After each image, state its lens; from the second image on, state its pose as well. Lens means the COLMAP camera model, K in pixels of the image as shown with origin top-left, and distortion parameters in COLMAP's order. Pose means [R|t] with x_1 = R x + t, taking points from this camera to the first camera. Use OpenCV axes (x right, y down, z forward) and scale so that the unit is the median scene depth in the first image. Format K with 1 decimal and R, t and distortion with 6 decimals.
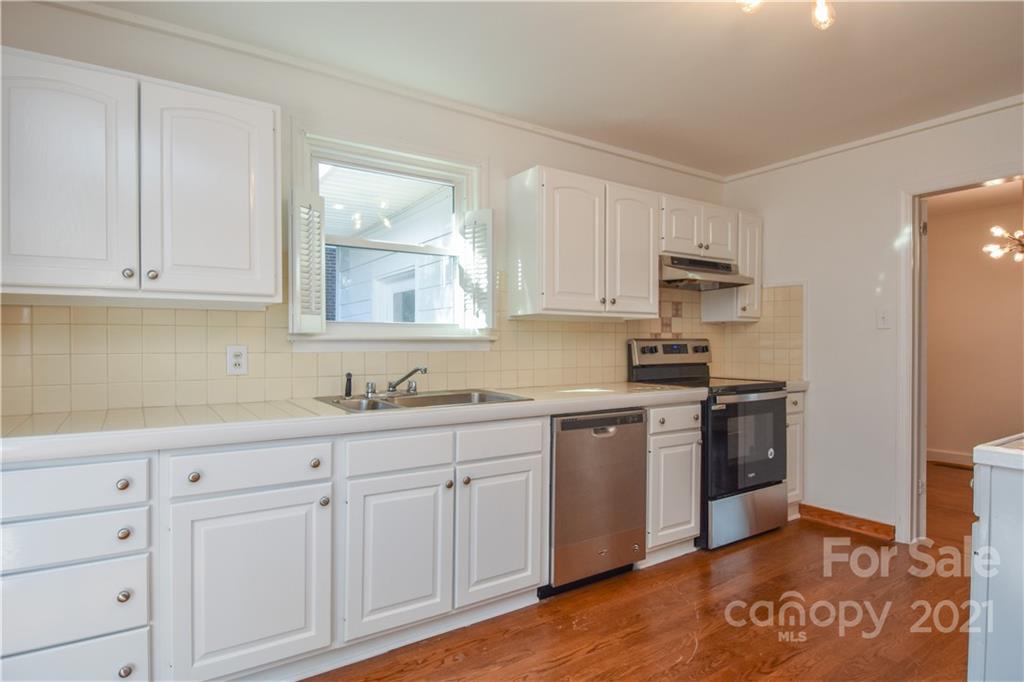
lens RADIAL K [[558.3, 0, 515.6], [0, 558.3, 342.5], [0, 0, 1]] dist [-0.003611, -0.008404]
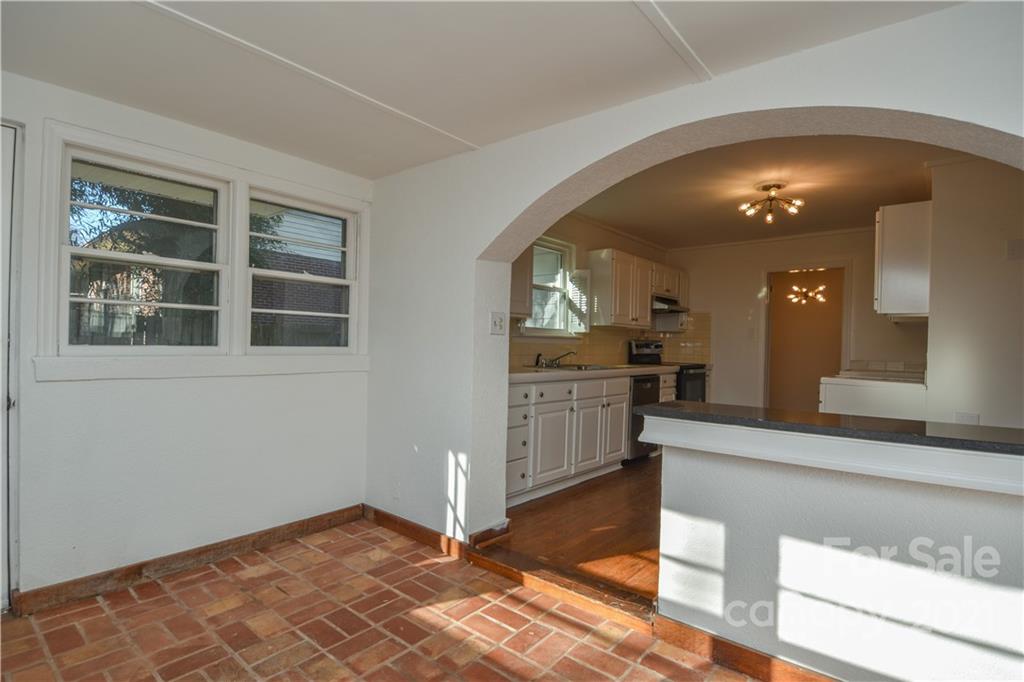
lens RADIAL K [[517.8, 0, 508.3], [0, 517.8, 343.6], [0, 0, 1]] dist [0.006033, 0.000165]
pose [[0.961323, 0.023797, 0.274393, -0.745685], [-0.025040, 0.999686, 0.001026, 0.017020], [-0.274282, -0.007857, 0.961617, -0.592714]]
